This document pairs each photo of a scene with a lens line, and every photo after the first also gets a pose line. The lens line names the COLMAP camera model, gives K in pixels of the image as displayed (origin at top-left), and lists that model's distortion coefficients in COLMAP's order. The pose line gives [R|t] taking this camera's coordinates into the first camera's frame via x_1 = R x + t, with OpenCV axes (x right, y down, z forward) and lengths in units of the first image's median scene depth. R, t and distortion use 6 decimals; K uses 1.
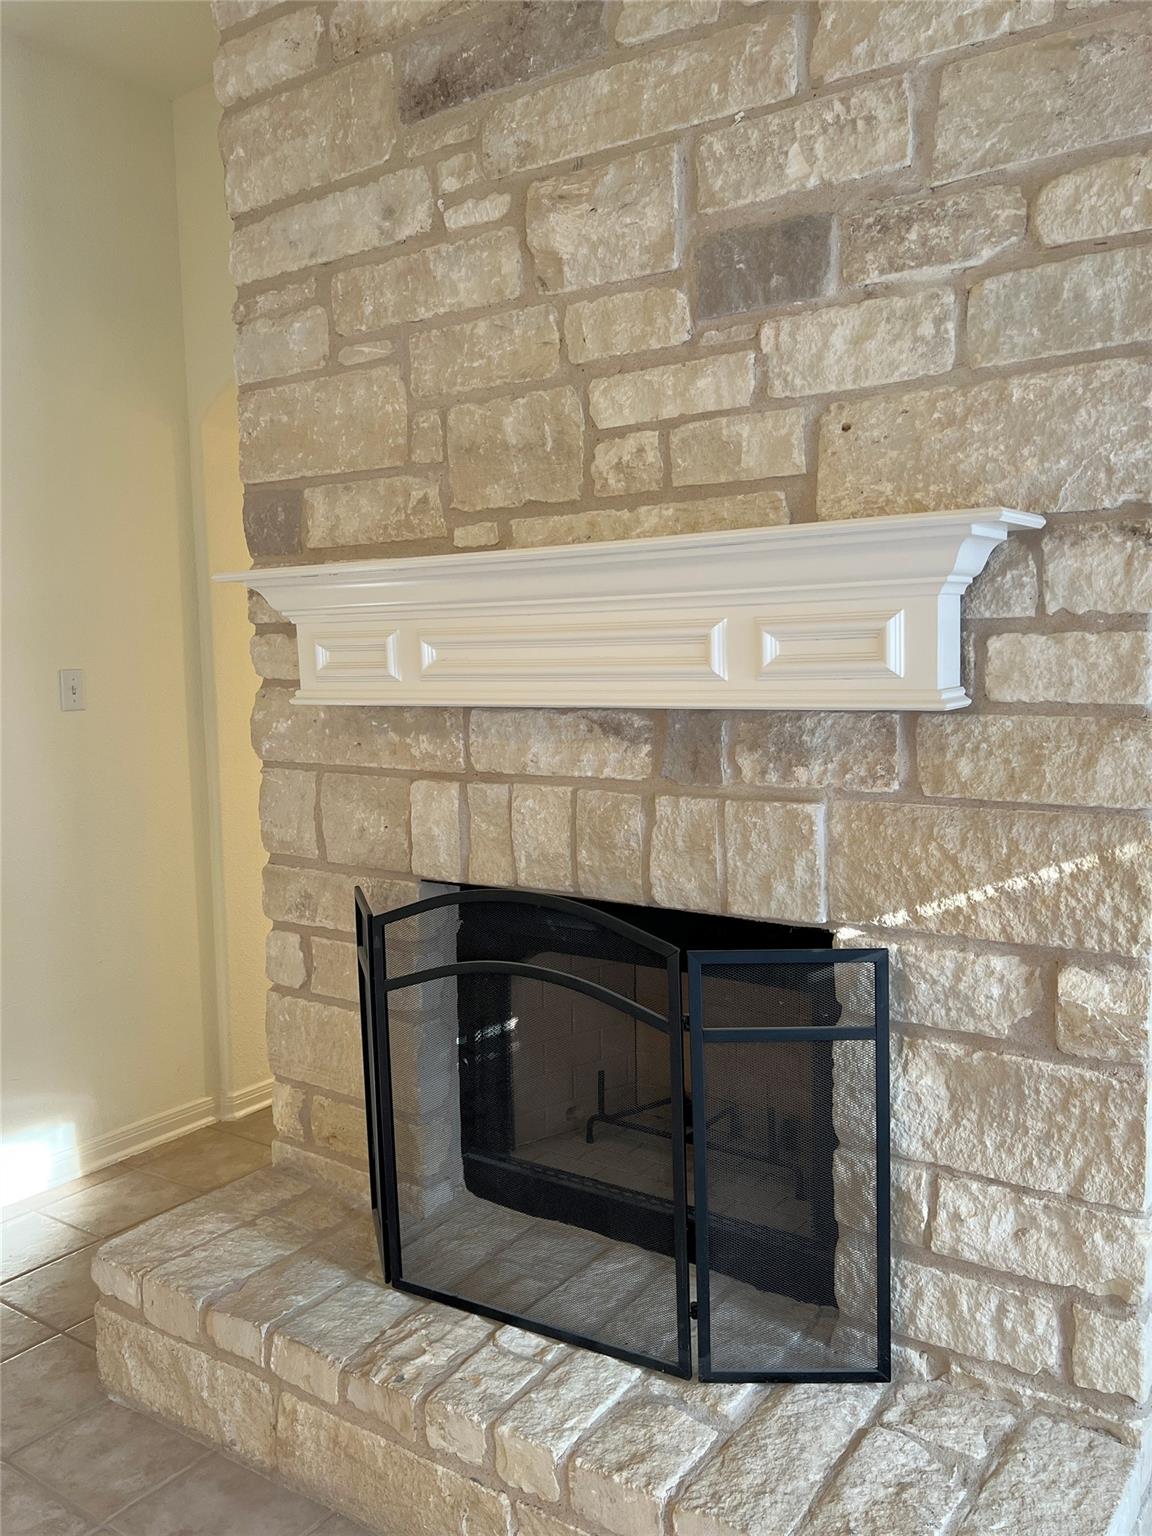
lens RADIAL K [[1278.8, 0, 576.0], [0, 1278.8, 768.0], [0, 0, 1]] dist [0.051343, -0.064643]
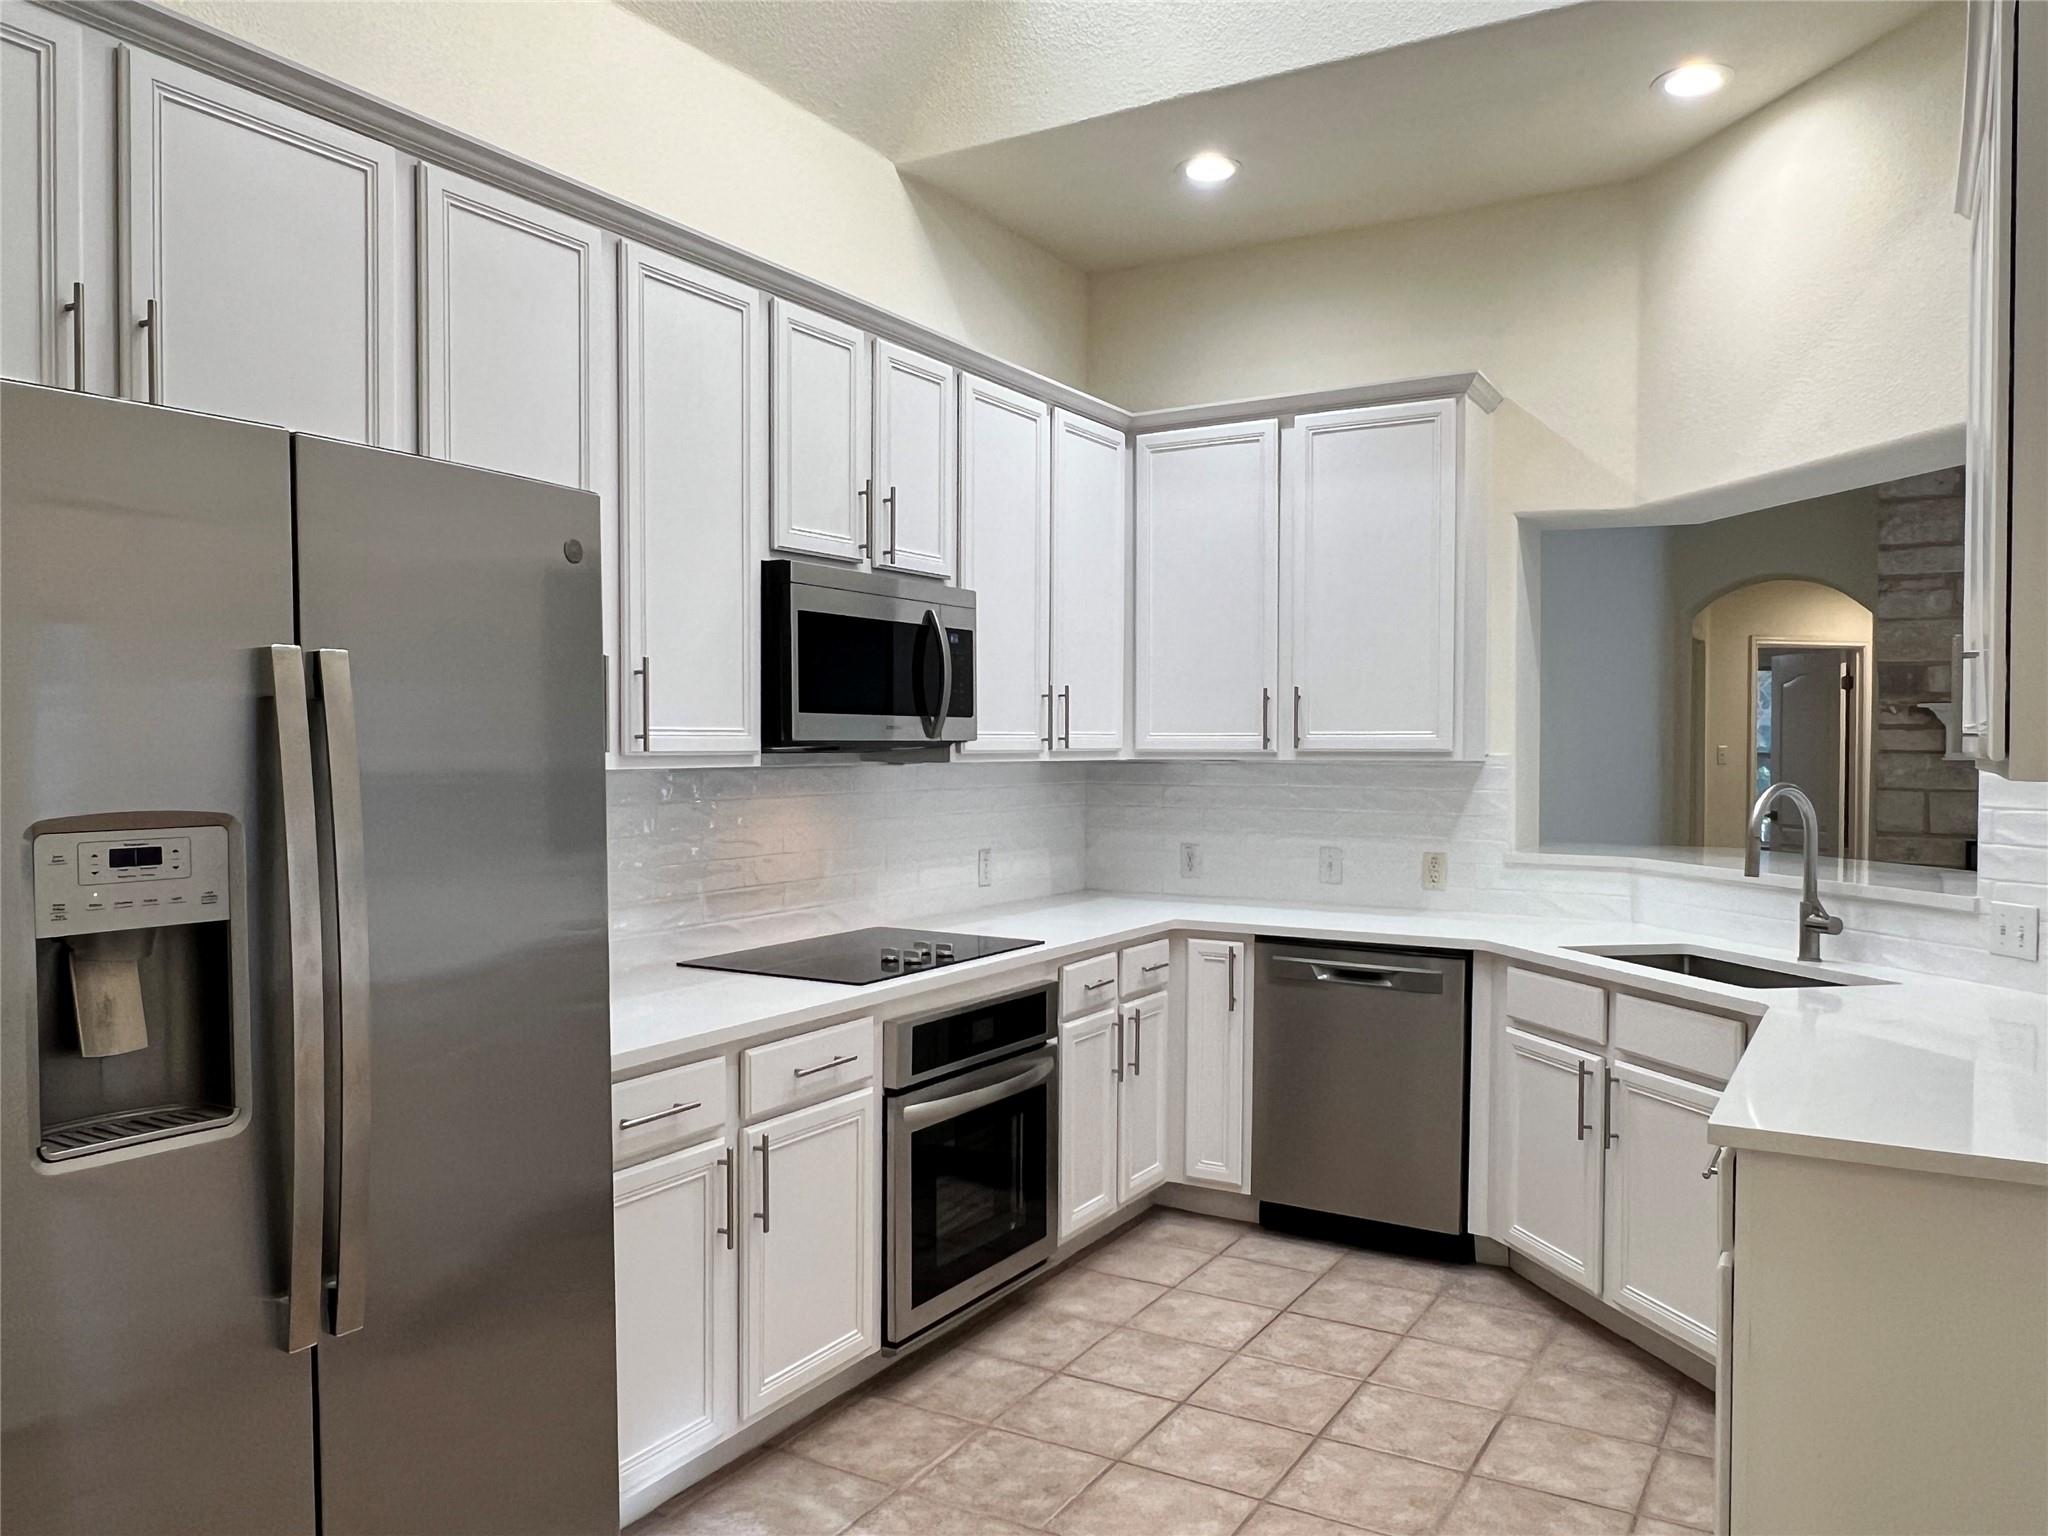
lens RADIAL K [[1494.4, 0, 1024.0], [0, 1494.4, 768.0], [0, 0, 1]] dist [0.002613, -0.002990]
pose [[0.995467, 0.028584, 0.090712, -2.485273], [-0.020552, 0.995884, -0.088272, 0.277778], [-0.092862, 0.086007, 0.991957, -1.776868]]
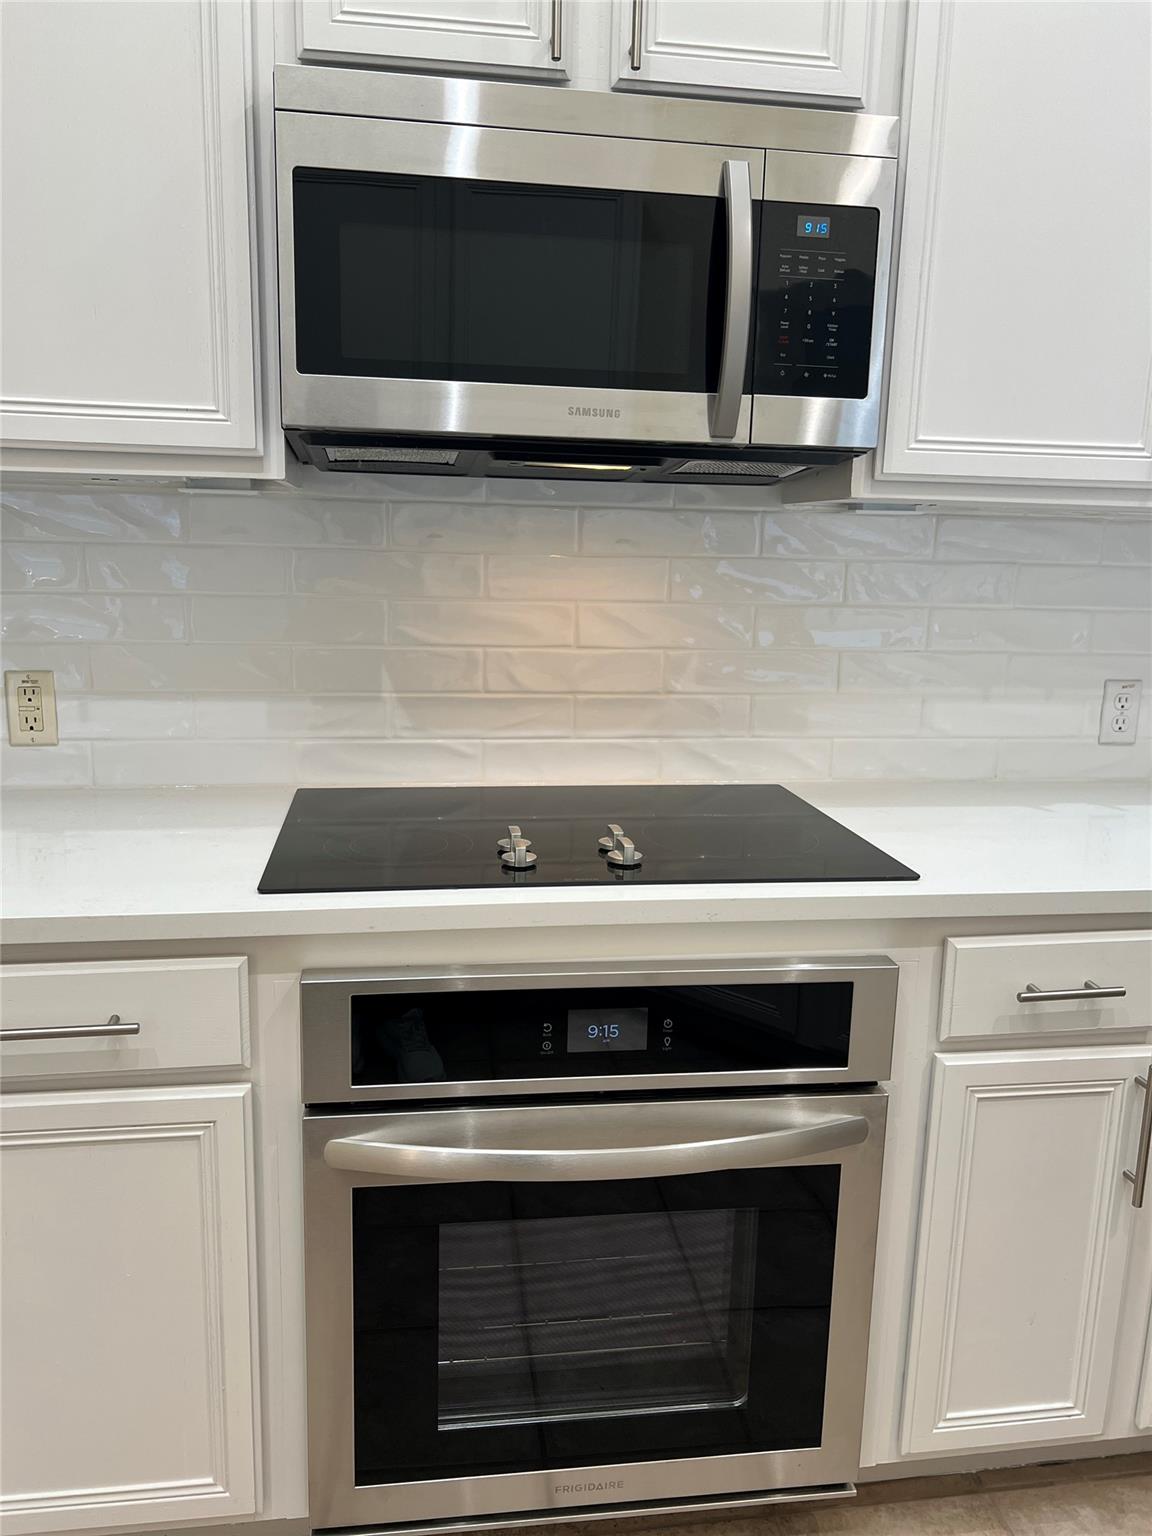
lens RADIAL K [[1160.6, 0, 576.0], [0, 1160.6, 768.0], [0, 0, 1]] dist [0.038960, -0.046167]
pose [[0.701670, 0.178450, -0.689793, -1.983194], [-0.117337, 0.983851, 0.135166, 0.199603], [0.702774, -0.013904, 0.711277, -0.584338]]
